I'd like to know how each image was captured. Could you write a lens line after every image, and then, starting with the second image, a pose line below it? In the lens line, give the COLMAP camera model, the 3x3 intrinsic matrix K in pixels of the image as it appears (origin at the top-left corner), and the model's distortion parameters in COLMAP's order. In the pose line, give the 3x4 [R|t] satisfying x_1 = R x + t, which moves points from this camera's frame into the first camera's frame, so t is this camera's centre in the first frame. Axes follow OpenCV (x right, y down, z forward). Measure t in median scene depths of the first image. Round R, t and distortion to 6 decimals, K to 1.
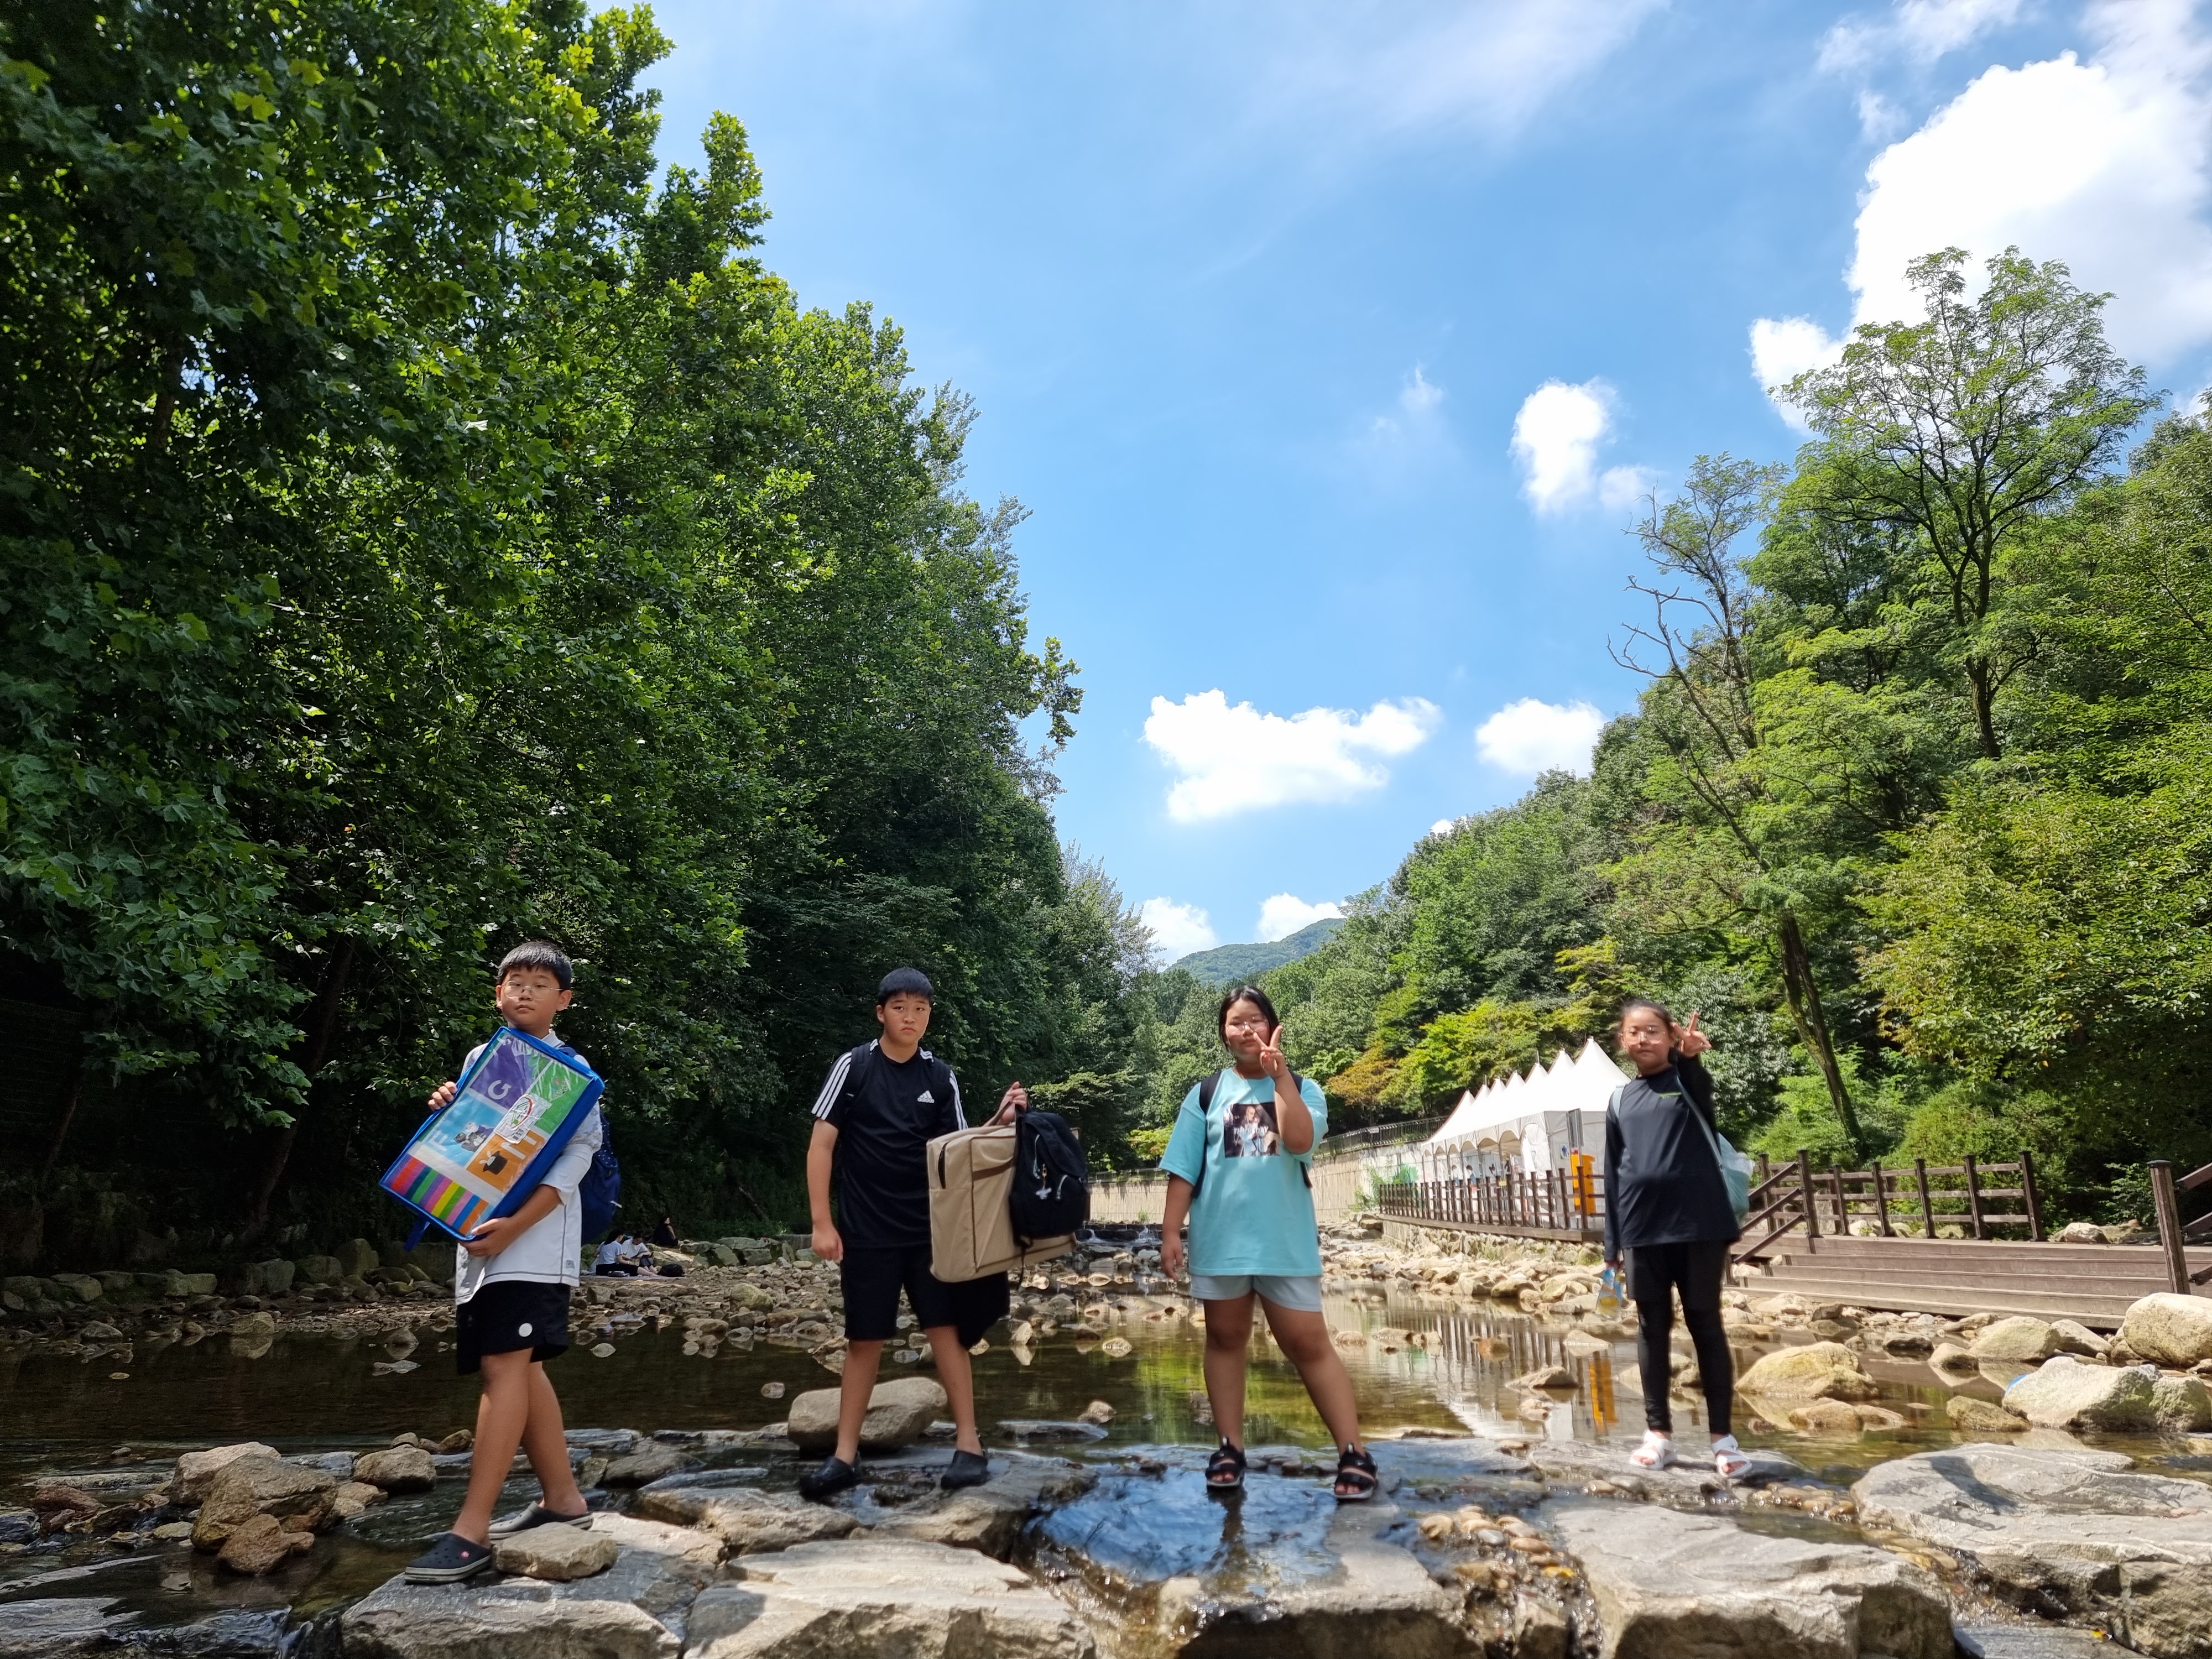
lens RADIAL K [[1524.0, 0, 1093.8], [0, 1524.0, 834.0], [0, 0, 1]] dist [0.073423, -0.019072]
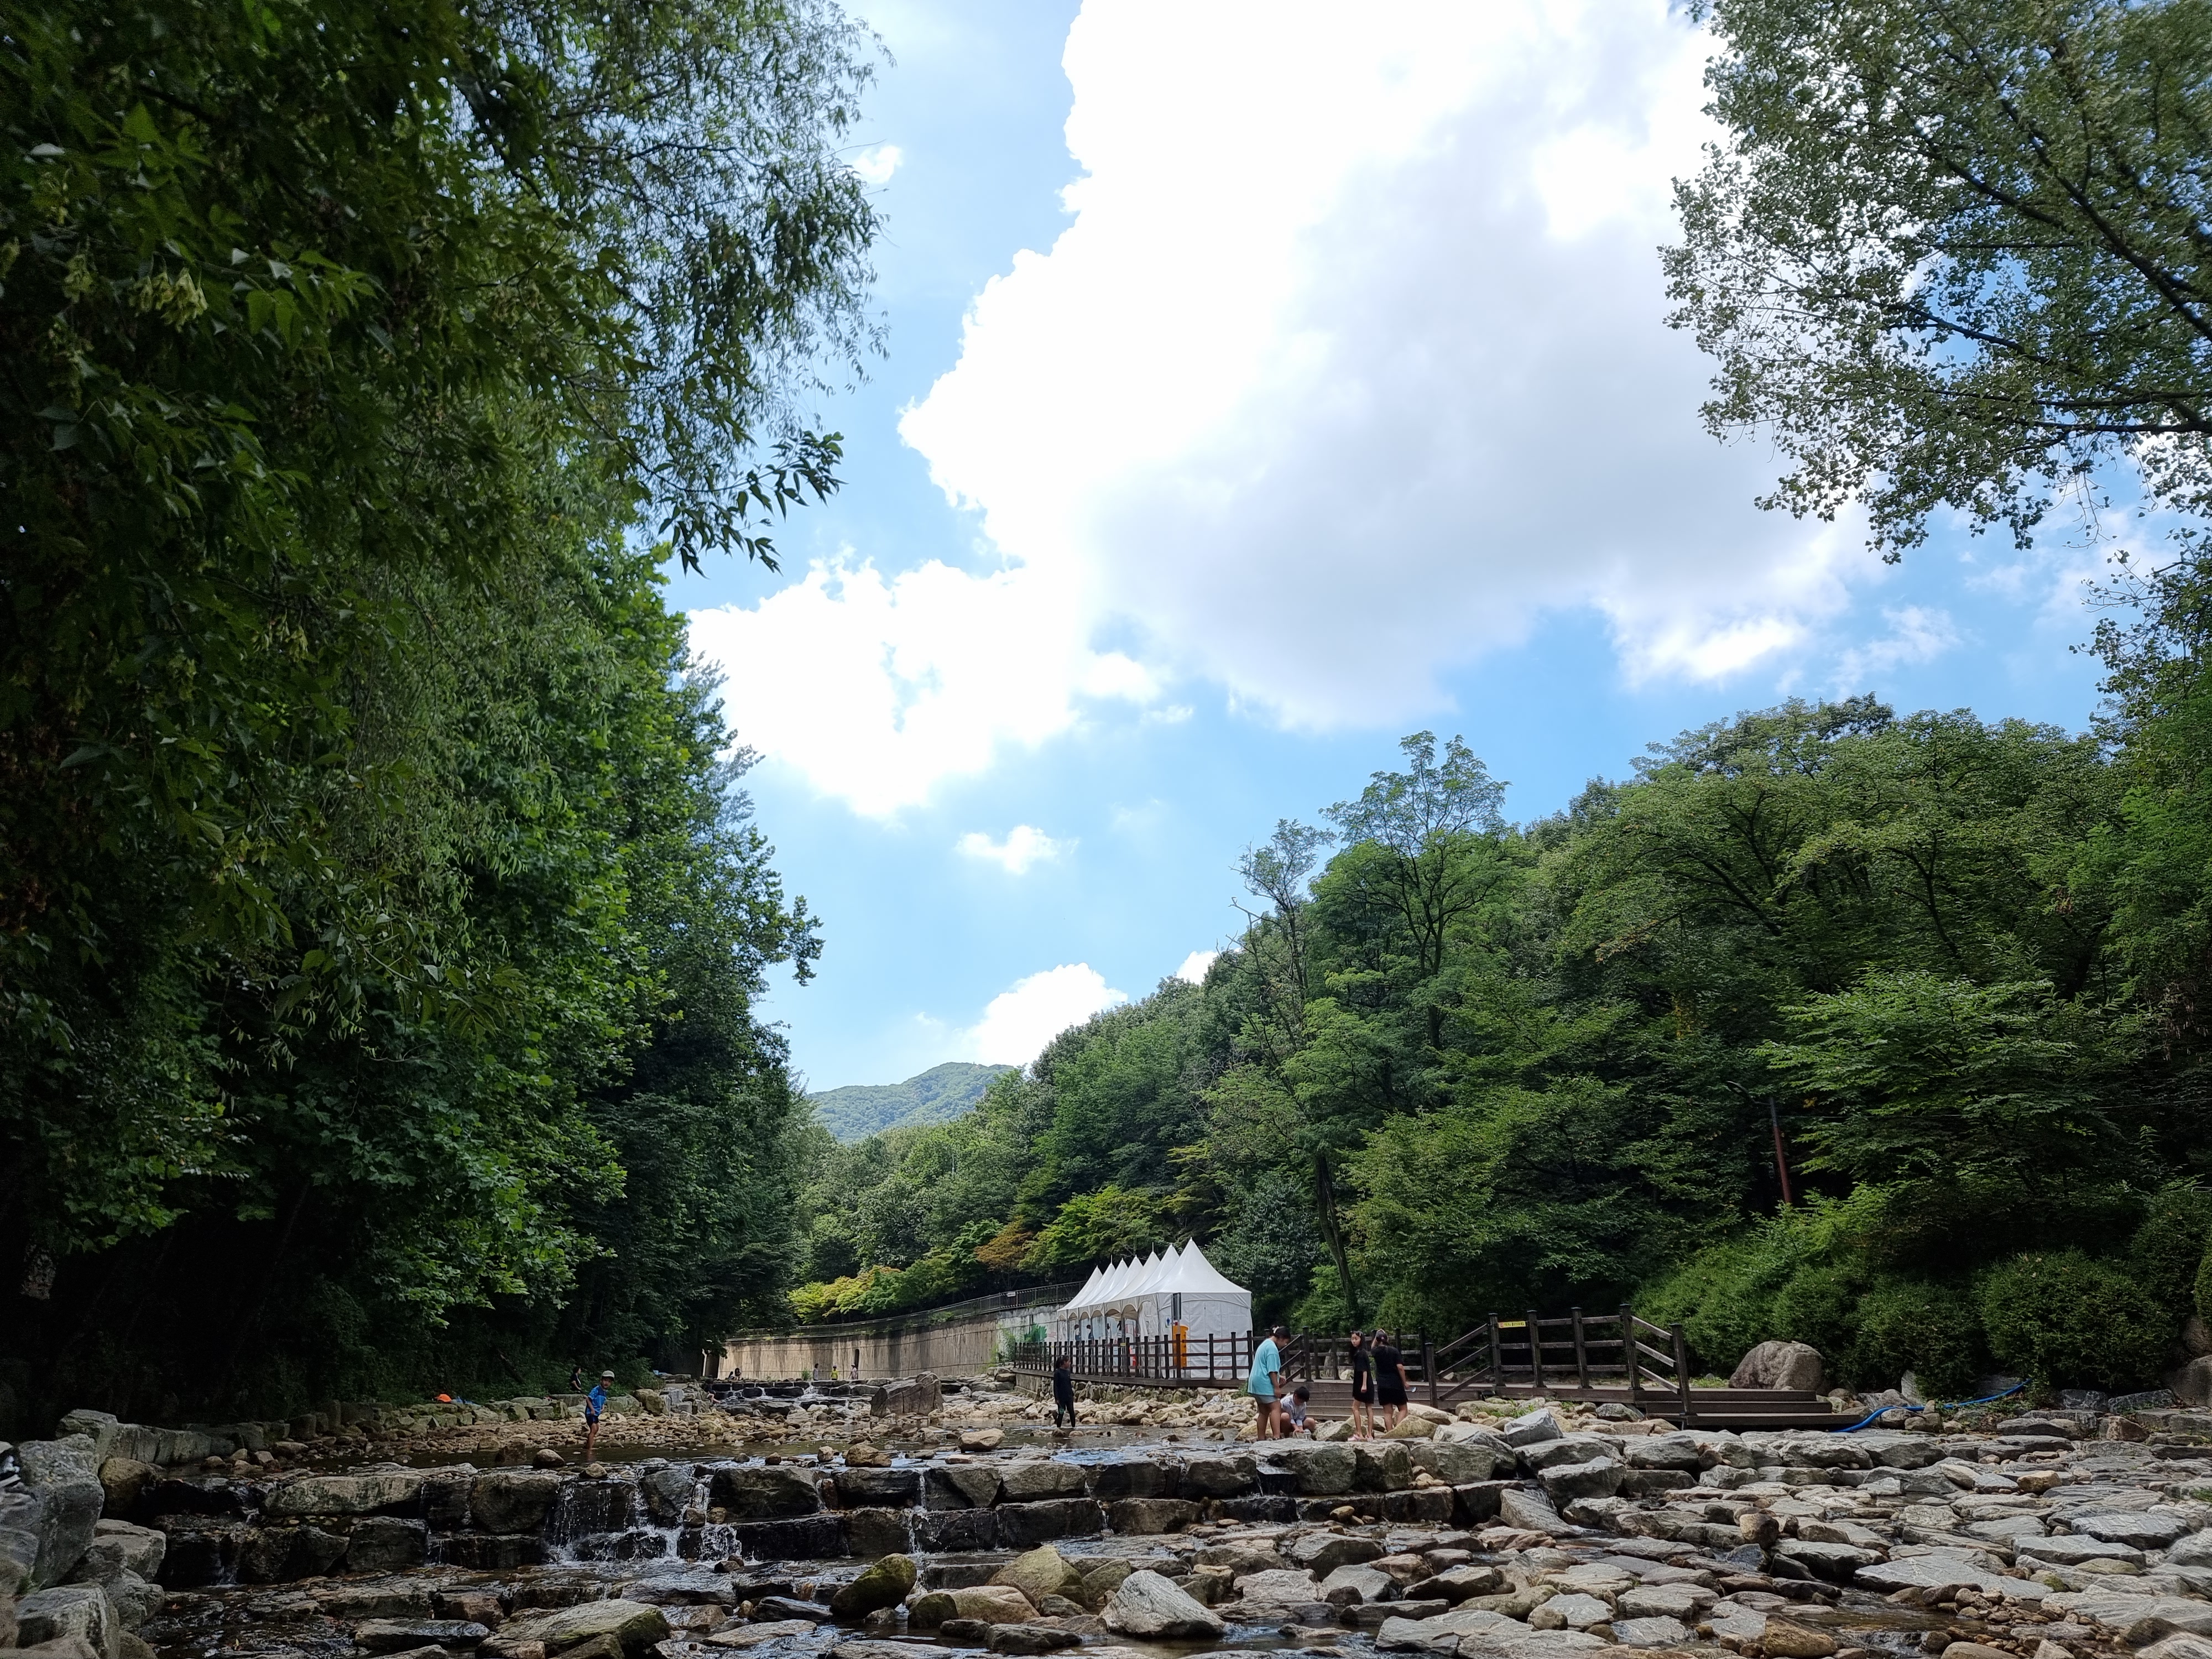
lens RADIAL K [[1524.0, 0, 1115.2], [0, 1524.0, 822.2], [0, 0, 1]] dist [0.073423, -0.019072]
pose [[0.965567, 0.080683, 0.247327, -0.070982], [-0.055998, 0.992865, -0.105278, -0.054444], [-0.254057, 0.087803, 0.963196, -0.215558]]
